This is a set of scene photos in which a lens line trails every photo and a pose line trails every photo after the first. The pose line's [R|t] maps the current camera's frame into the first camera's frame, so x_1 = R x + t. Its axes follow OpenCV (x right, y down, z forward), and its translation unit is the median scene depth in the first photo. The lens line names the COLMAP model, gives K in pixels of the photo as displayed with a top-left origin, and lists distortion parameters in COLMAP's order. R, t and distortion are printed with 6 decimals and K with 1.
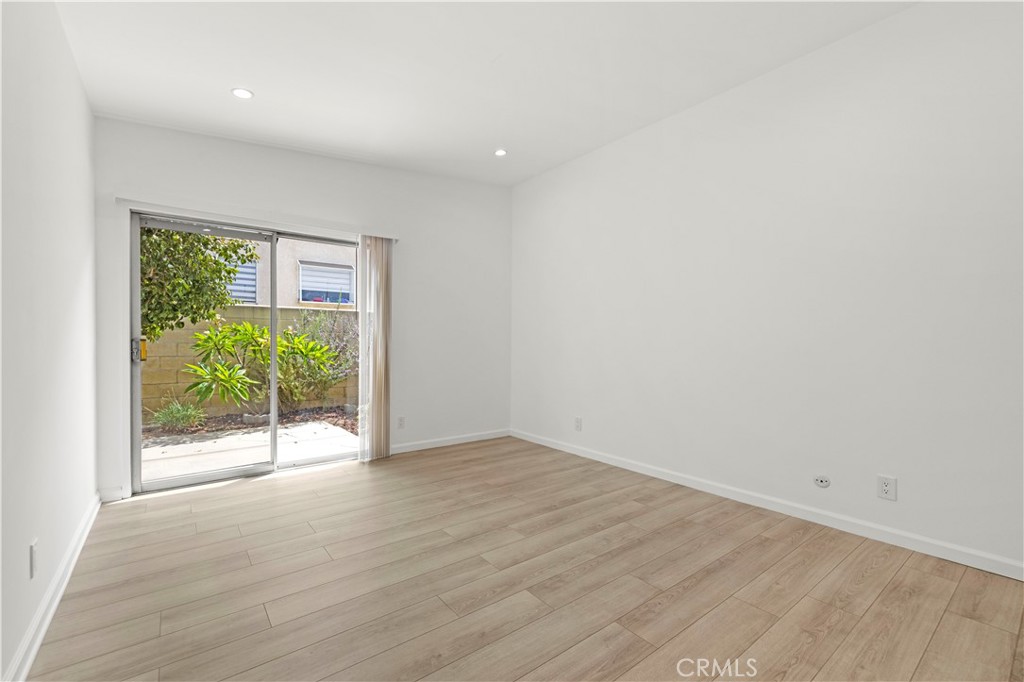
lens RADIAL K [[436.7, 0, 505.5], [0, 436.7, 345.1], [0, 0, 1]] dist [0.001628, 0.001289]
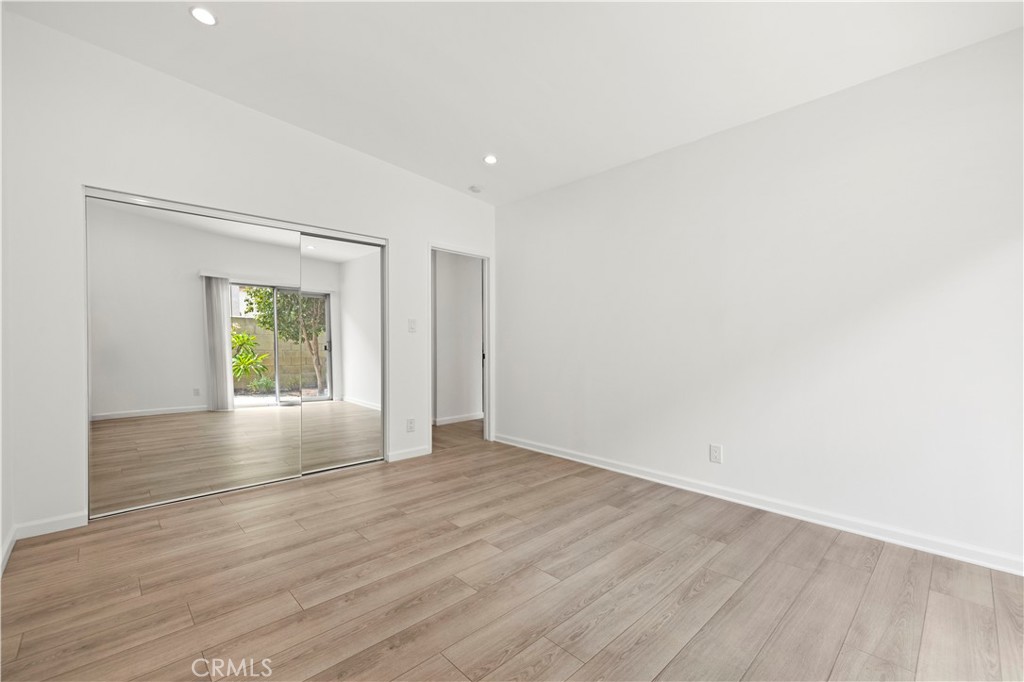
lens RADIAL K [[436.7, 0, 512.7], [0, 436.7, 339.1], [0, 0, 1]] dist [0.001628, 0.001289]
pose [[-0.993251, -0.007836, -0.115721, 0.034209], [-0.008592, 0.999945, 0.006033, -0.017860], [0.115667, 0.006986, -0.993263, 1.721640]]
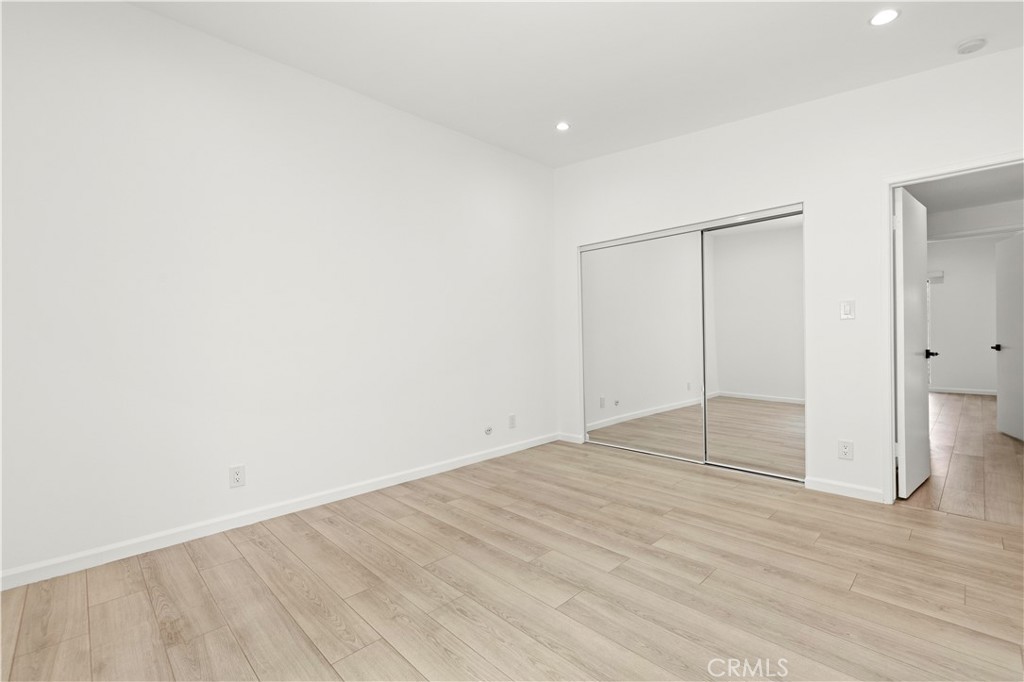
lens RADIAL K [[452.2, 0, 505.4], [0, 452.2, 341.5], [0, 0, 1]] dist [0.005280, 0.000146]
pose [[-0.118452, -0.012447, 0.992882, -0.824820], [0.026727, 0.999519, 0.015718, -0.016429], [-0.992600, 0.028398, -0.118062, 1.120946]]
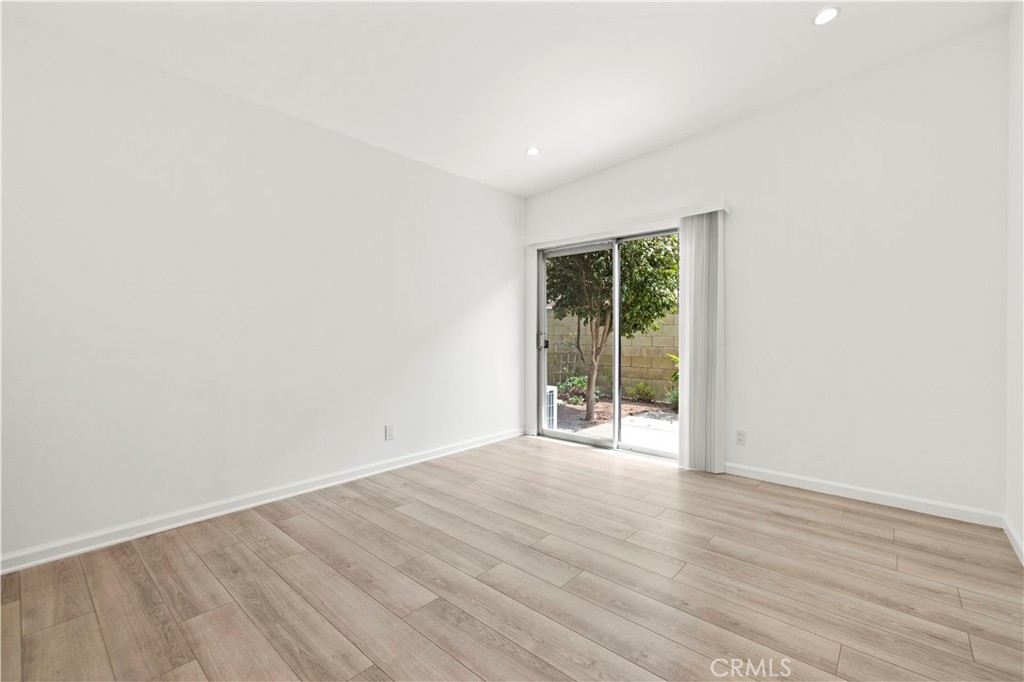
lens RADIAL K [[436.7, 0, 511.2], [0, 436.7, 334.6], [0, 0, 1]] dist [0.001628, 0.001289]
pose [[0.197819, 0.000234, -0.980239, 0.738189], [-0.010882, 0.999939, -0.001957, -0.005346], [0.980178, 0.011054, 0.197809, 0.706396]]
